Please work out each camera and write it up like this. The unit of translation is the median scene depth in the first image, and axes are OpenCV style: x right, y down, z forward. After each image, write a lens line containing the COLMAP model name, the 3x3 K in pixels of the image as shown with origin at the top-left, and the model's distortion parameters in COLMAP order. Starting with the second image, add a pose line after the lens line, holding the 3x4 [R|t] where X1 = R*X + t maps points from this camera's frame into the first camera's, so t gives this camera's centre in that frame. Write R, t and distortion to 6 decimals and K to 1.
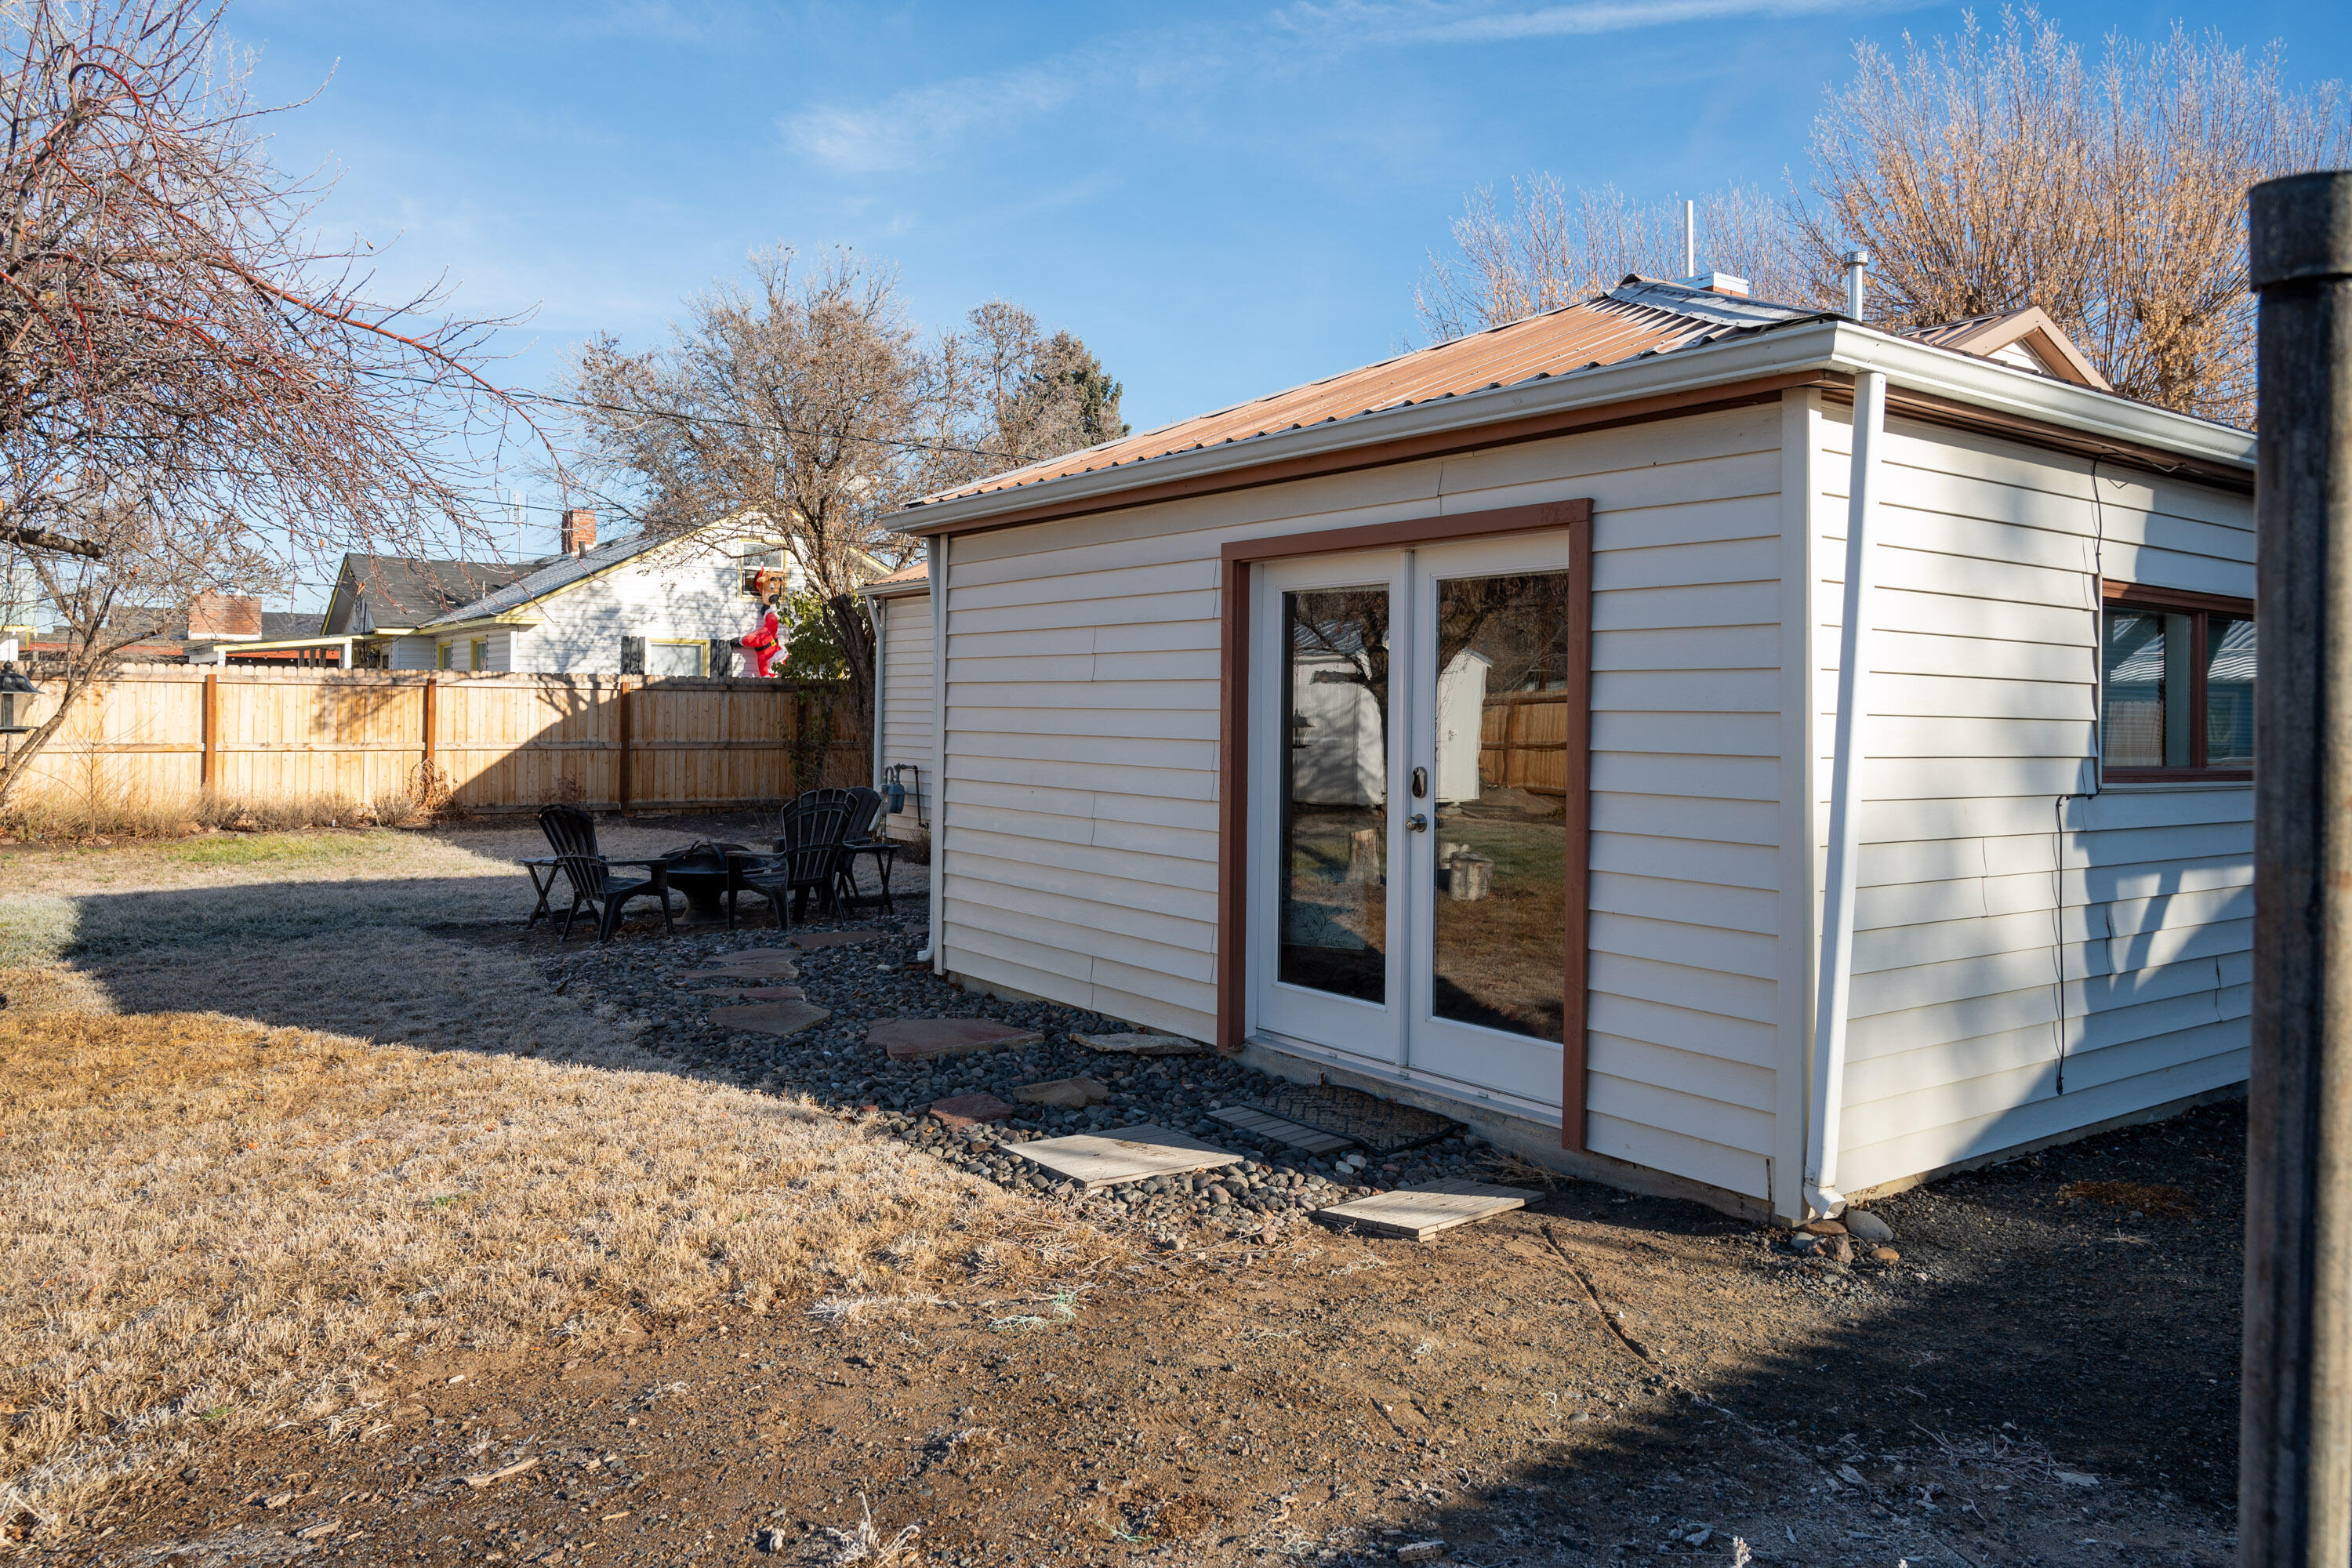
lens RADIAL K [[1582.2, 0, 1178.5], [0, 1582.2, 766.4], [0, 0, 1]] dist [-0.003974, -0.001255]
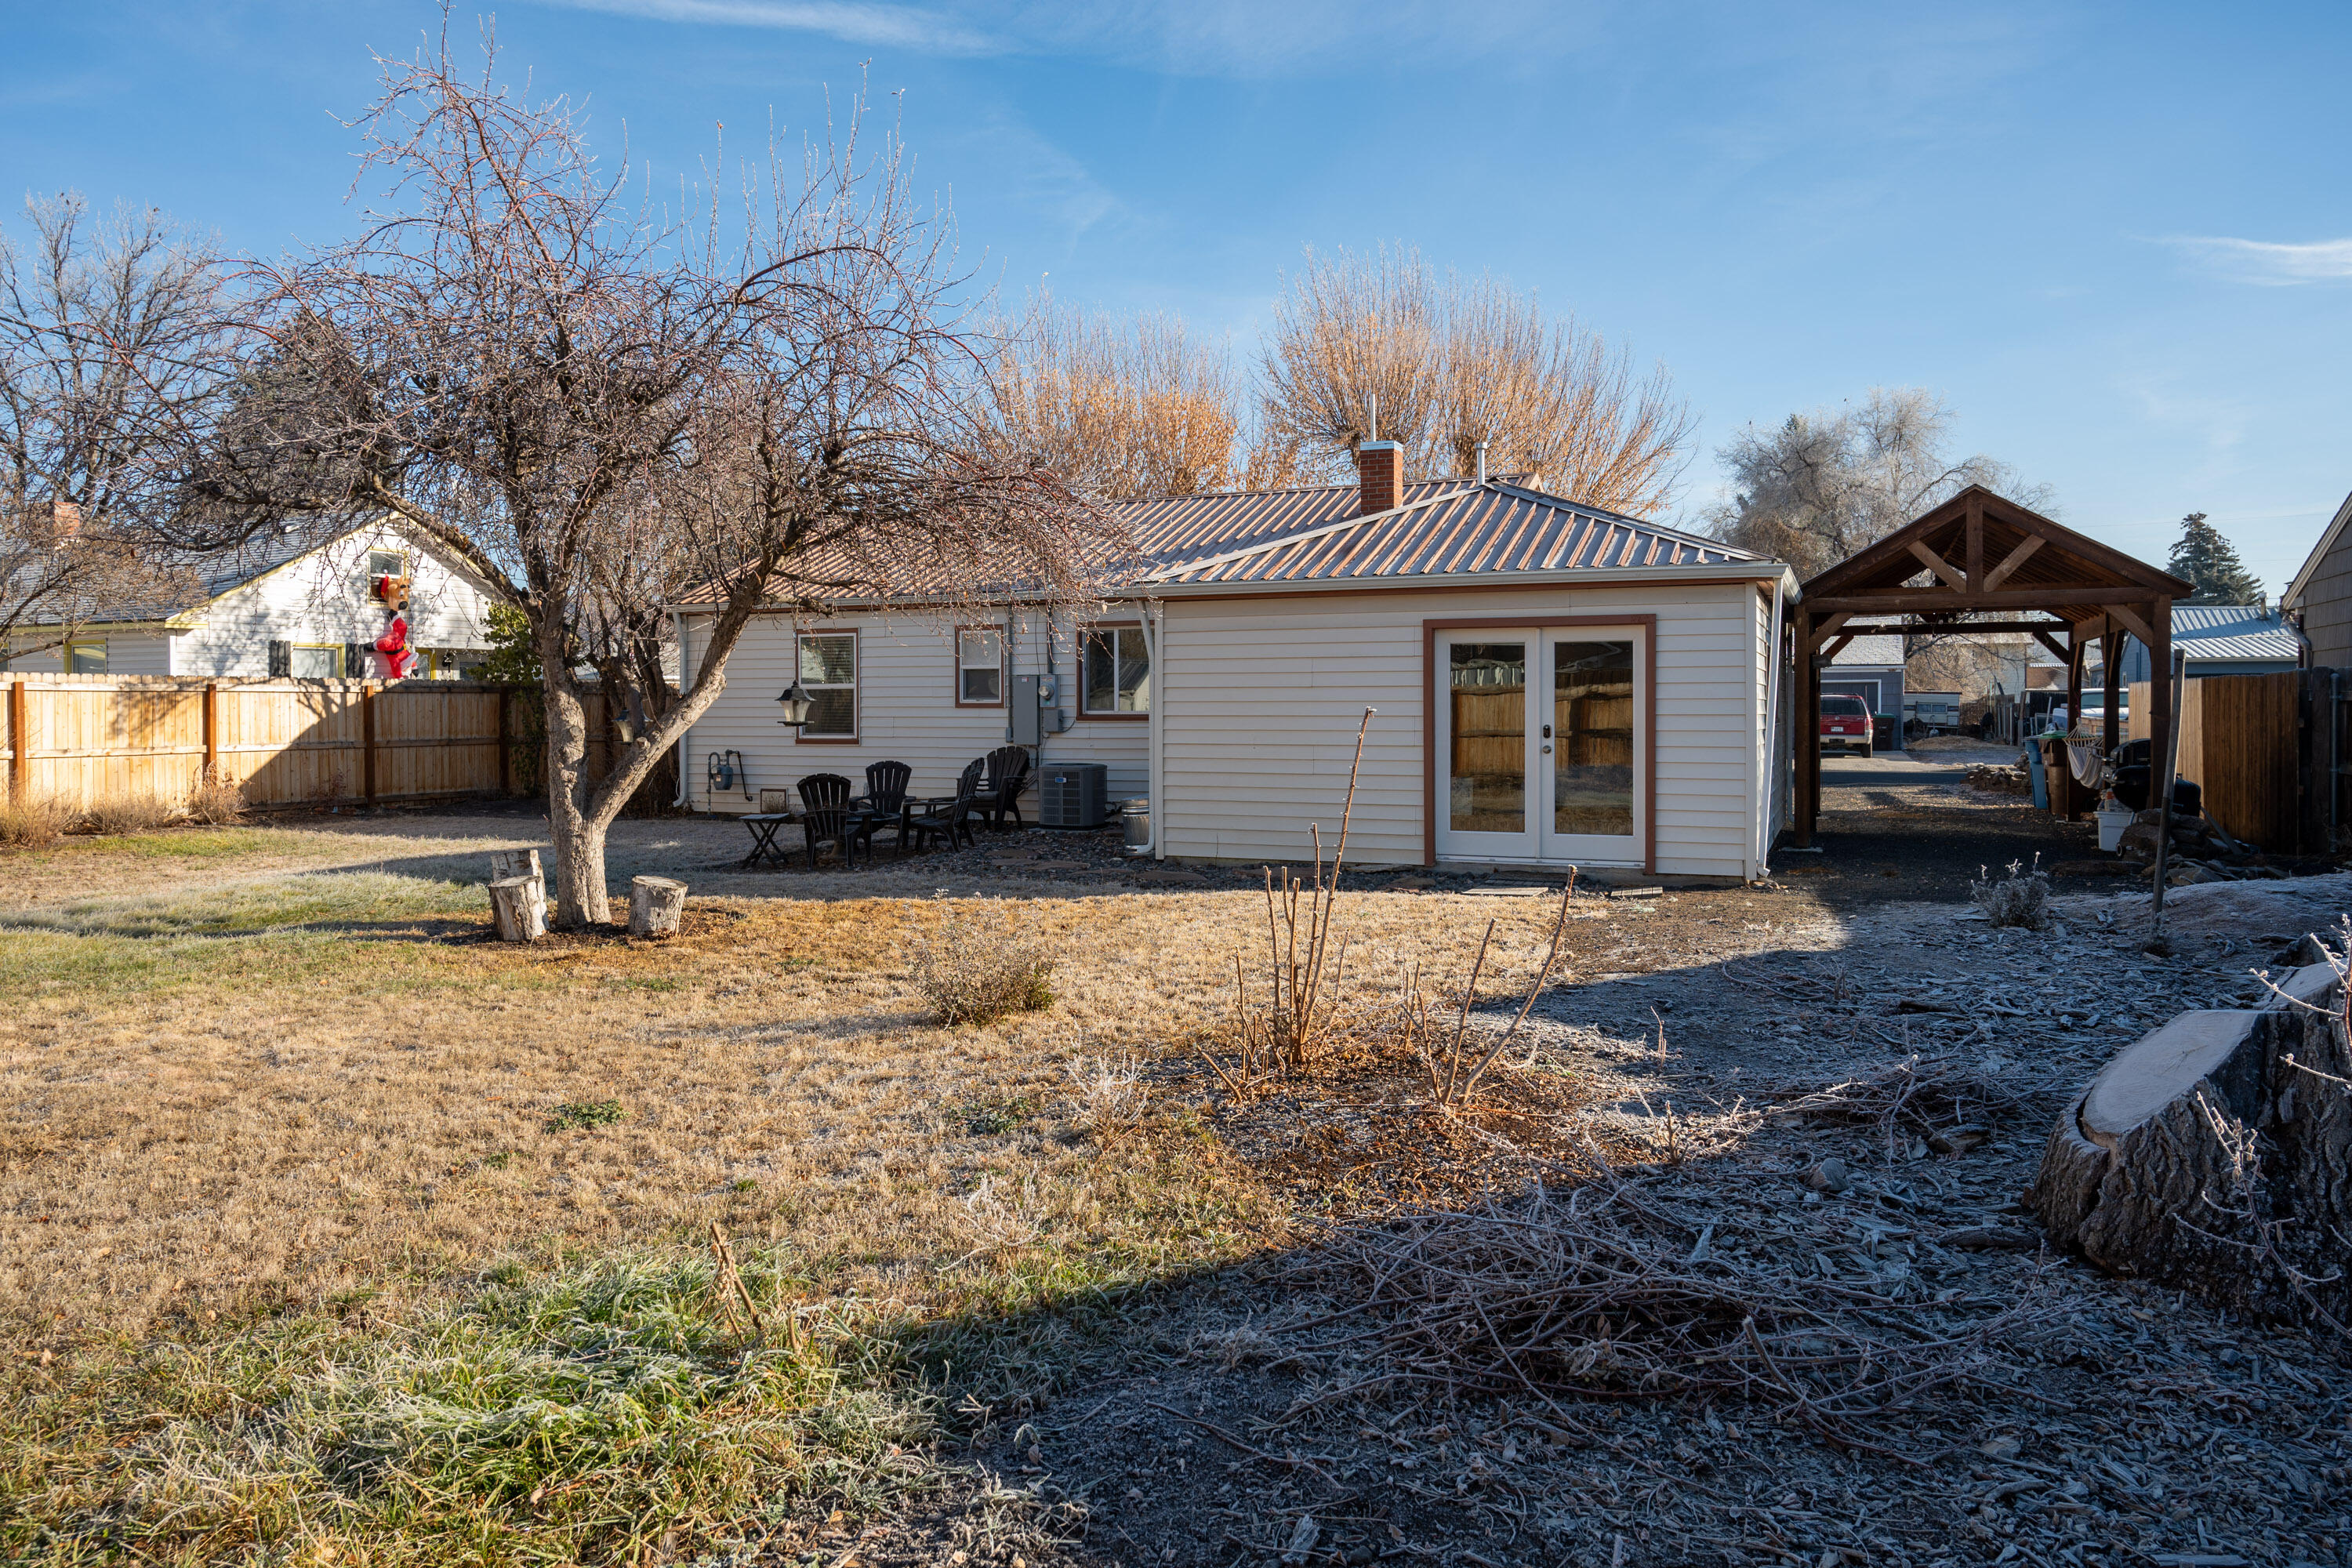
lens RADIAL K [[1582.2, 0, 1140.6], [0, 1582.2, 731.1], [0, 0, 1]] dist [-0.003974, -0.001255]
pose [[0.865241, -0.023422, 0.500809, -0.440227], [0.031773, 0.999462, -0.008151, 0.003050], [-0.500349, 0.022965, 0.865519, -0.197016]]
